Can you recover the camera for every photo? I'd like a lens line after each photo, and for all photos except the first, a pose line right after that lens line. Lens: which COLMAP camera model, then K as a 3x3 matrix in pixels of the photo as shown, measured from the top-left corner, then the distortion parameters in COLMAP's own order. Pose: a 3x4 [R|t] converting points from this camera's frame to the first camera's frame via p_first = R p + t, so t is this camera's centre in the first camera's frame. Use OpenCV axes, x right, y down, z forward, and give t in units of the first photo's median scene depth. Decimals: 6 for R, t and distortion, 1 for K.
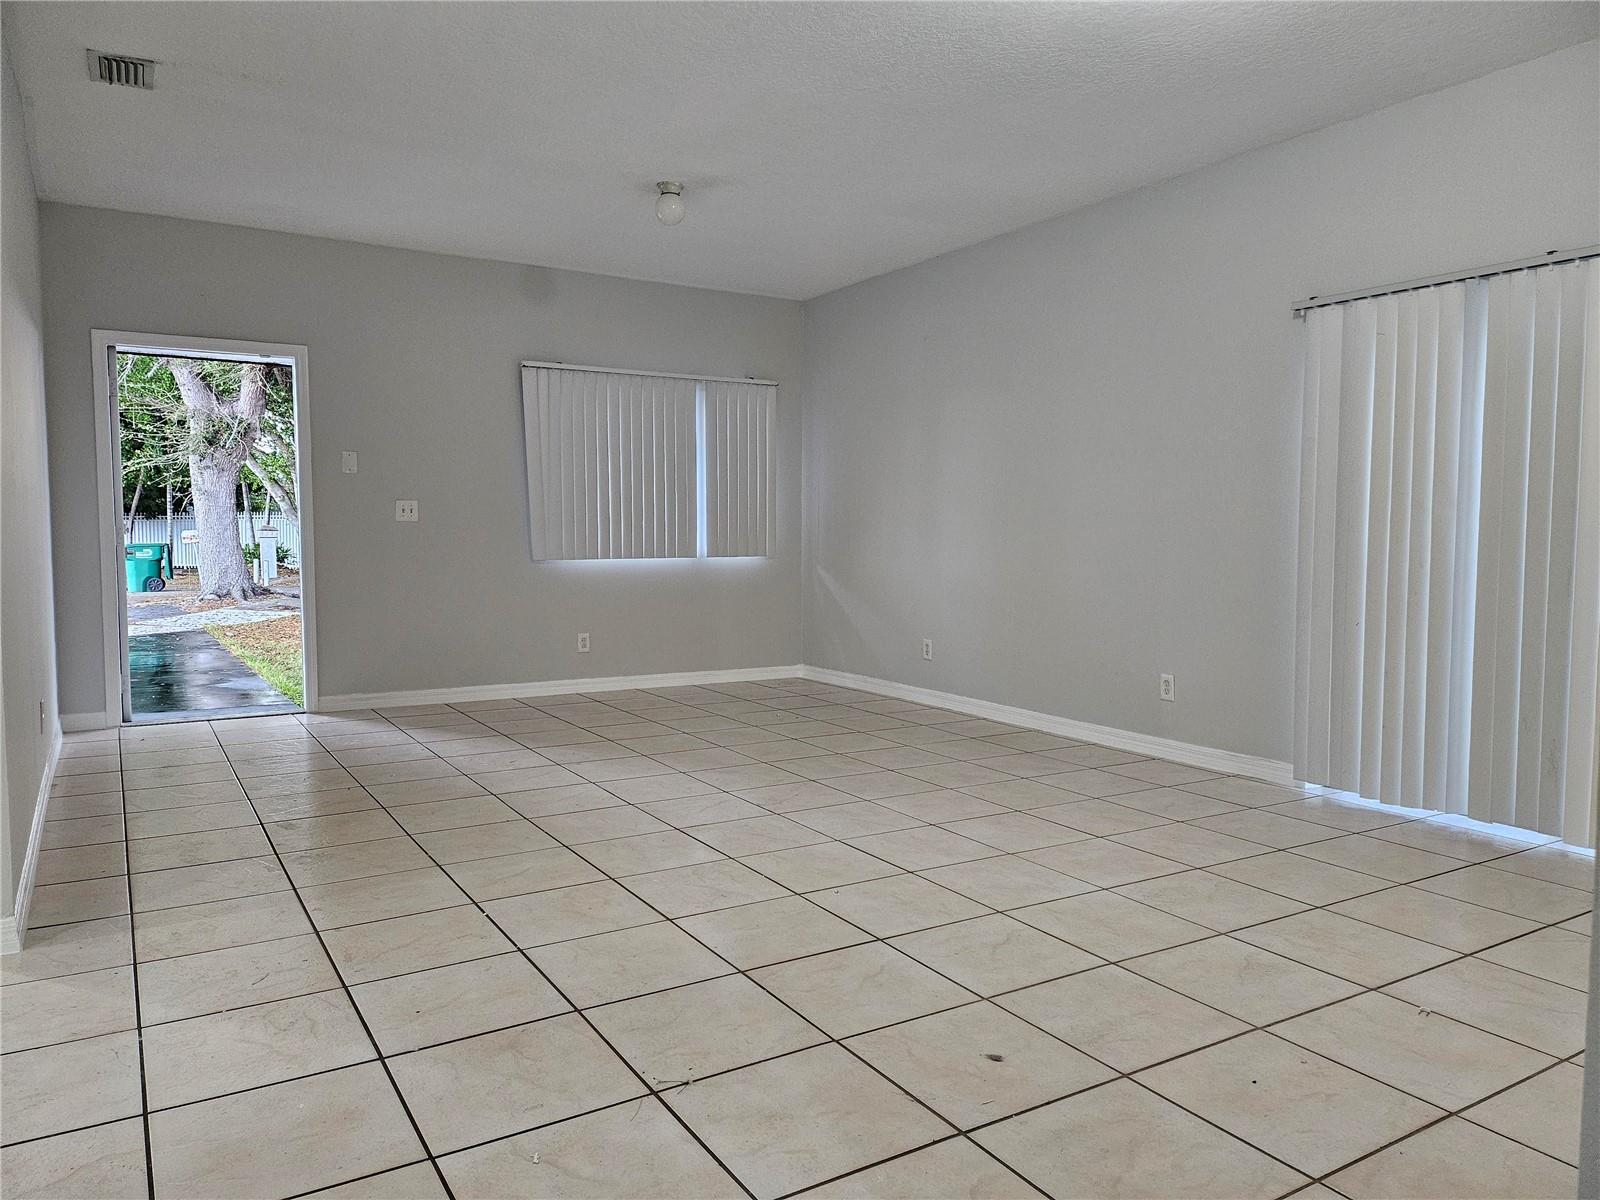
lens RADIAL K [[1124.1, 0, 789.0], [0, 1124.1, 605.6], [0, 0, 1]] dist [0.044986, -0.051311]
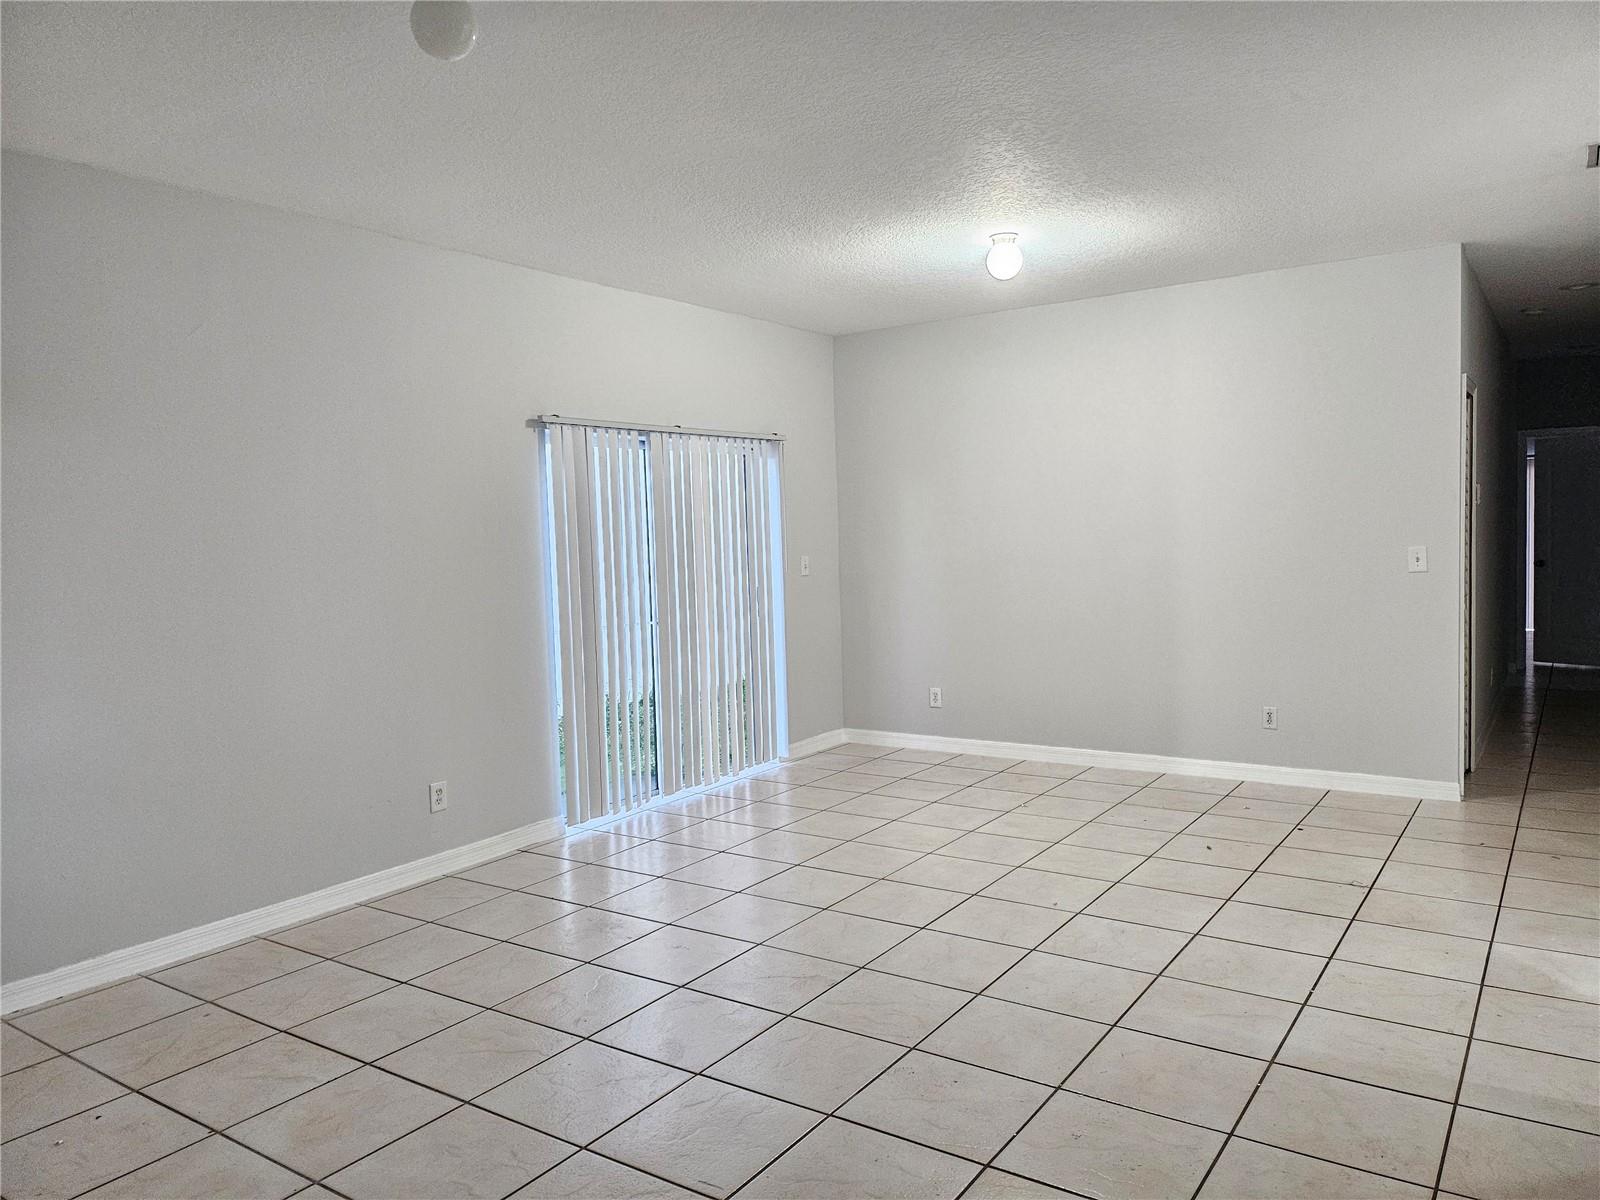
lens RADIAL K [[1124.1, 0, 784.8], [0, 1124.1, 593.8], [0, 0, 1]] dist [0.044986, -0.051311]
pose [[-0.407033, -0.046325, 0.912238, -0.913280], [0.094219, 0.991256, 0.092377, -0.222825], [-0.908541, 0.123551, -0.399109, 1.626311]]
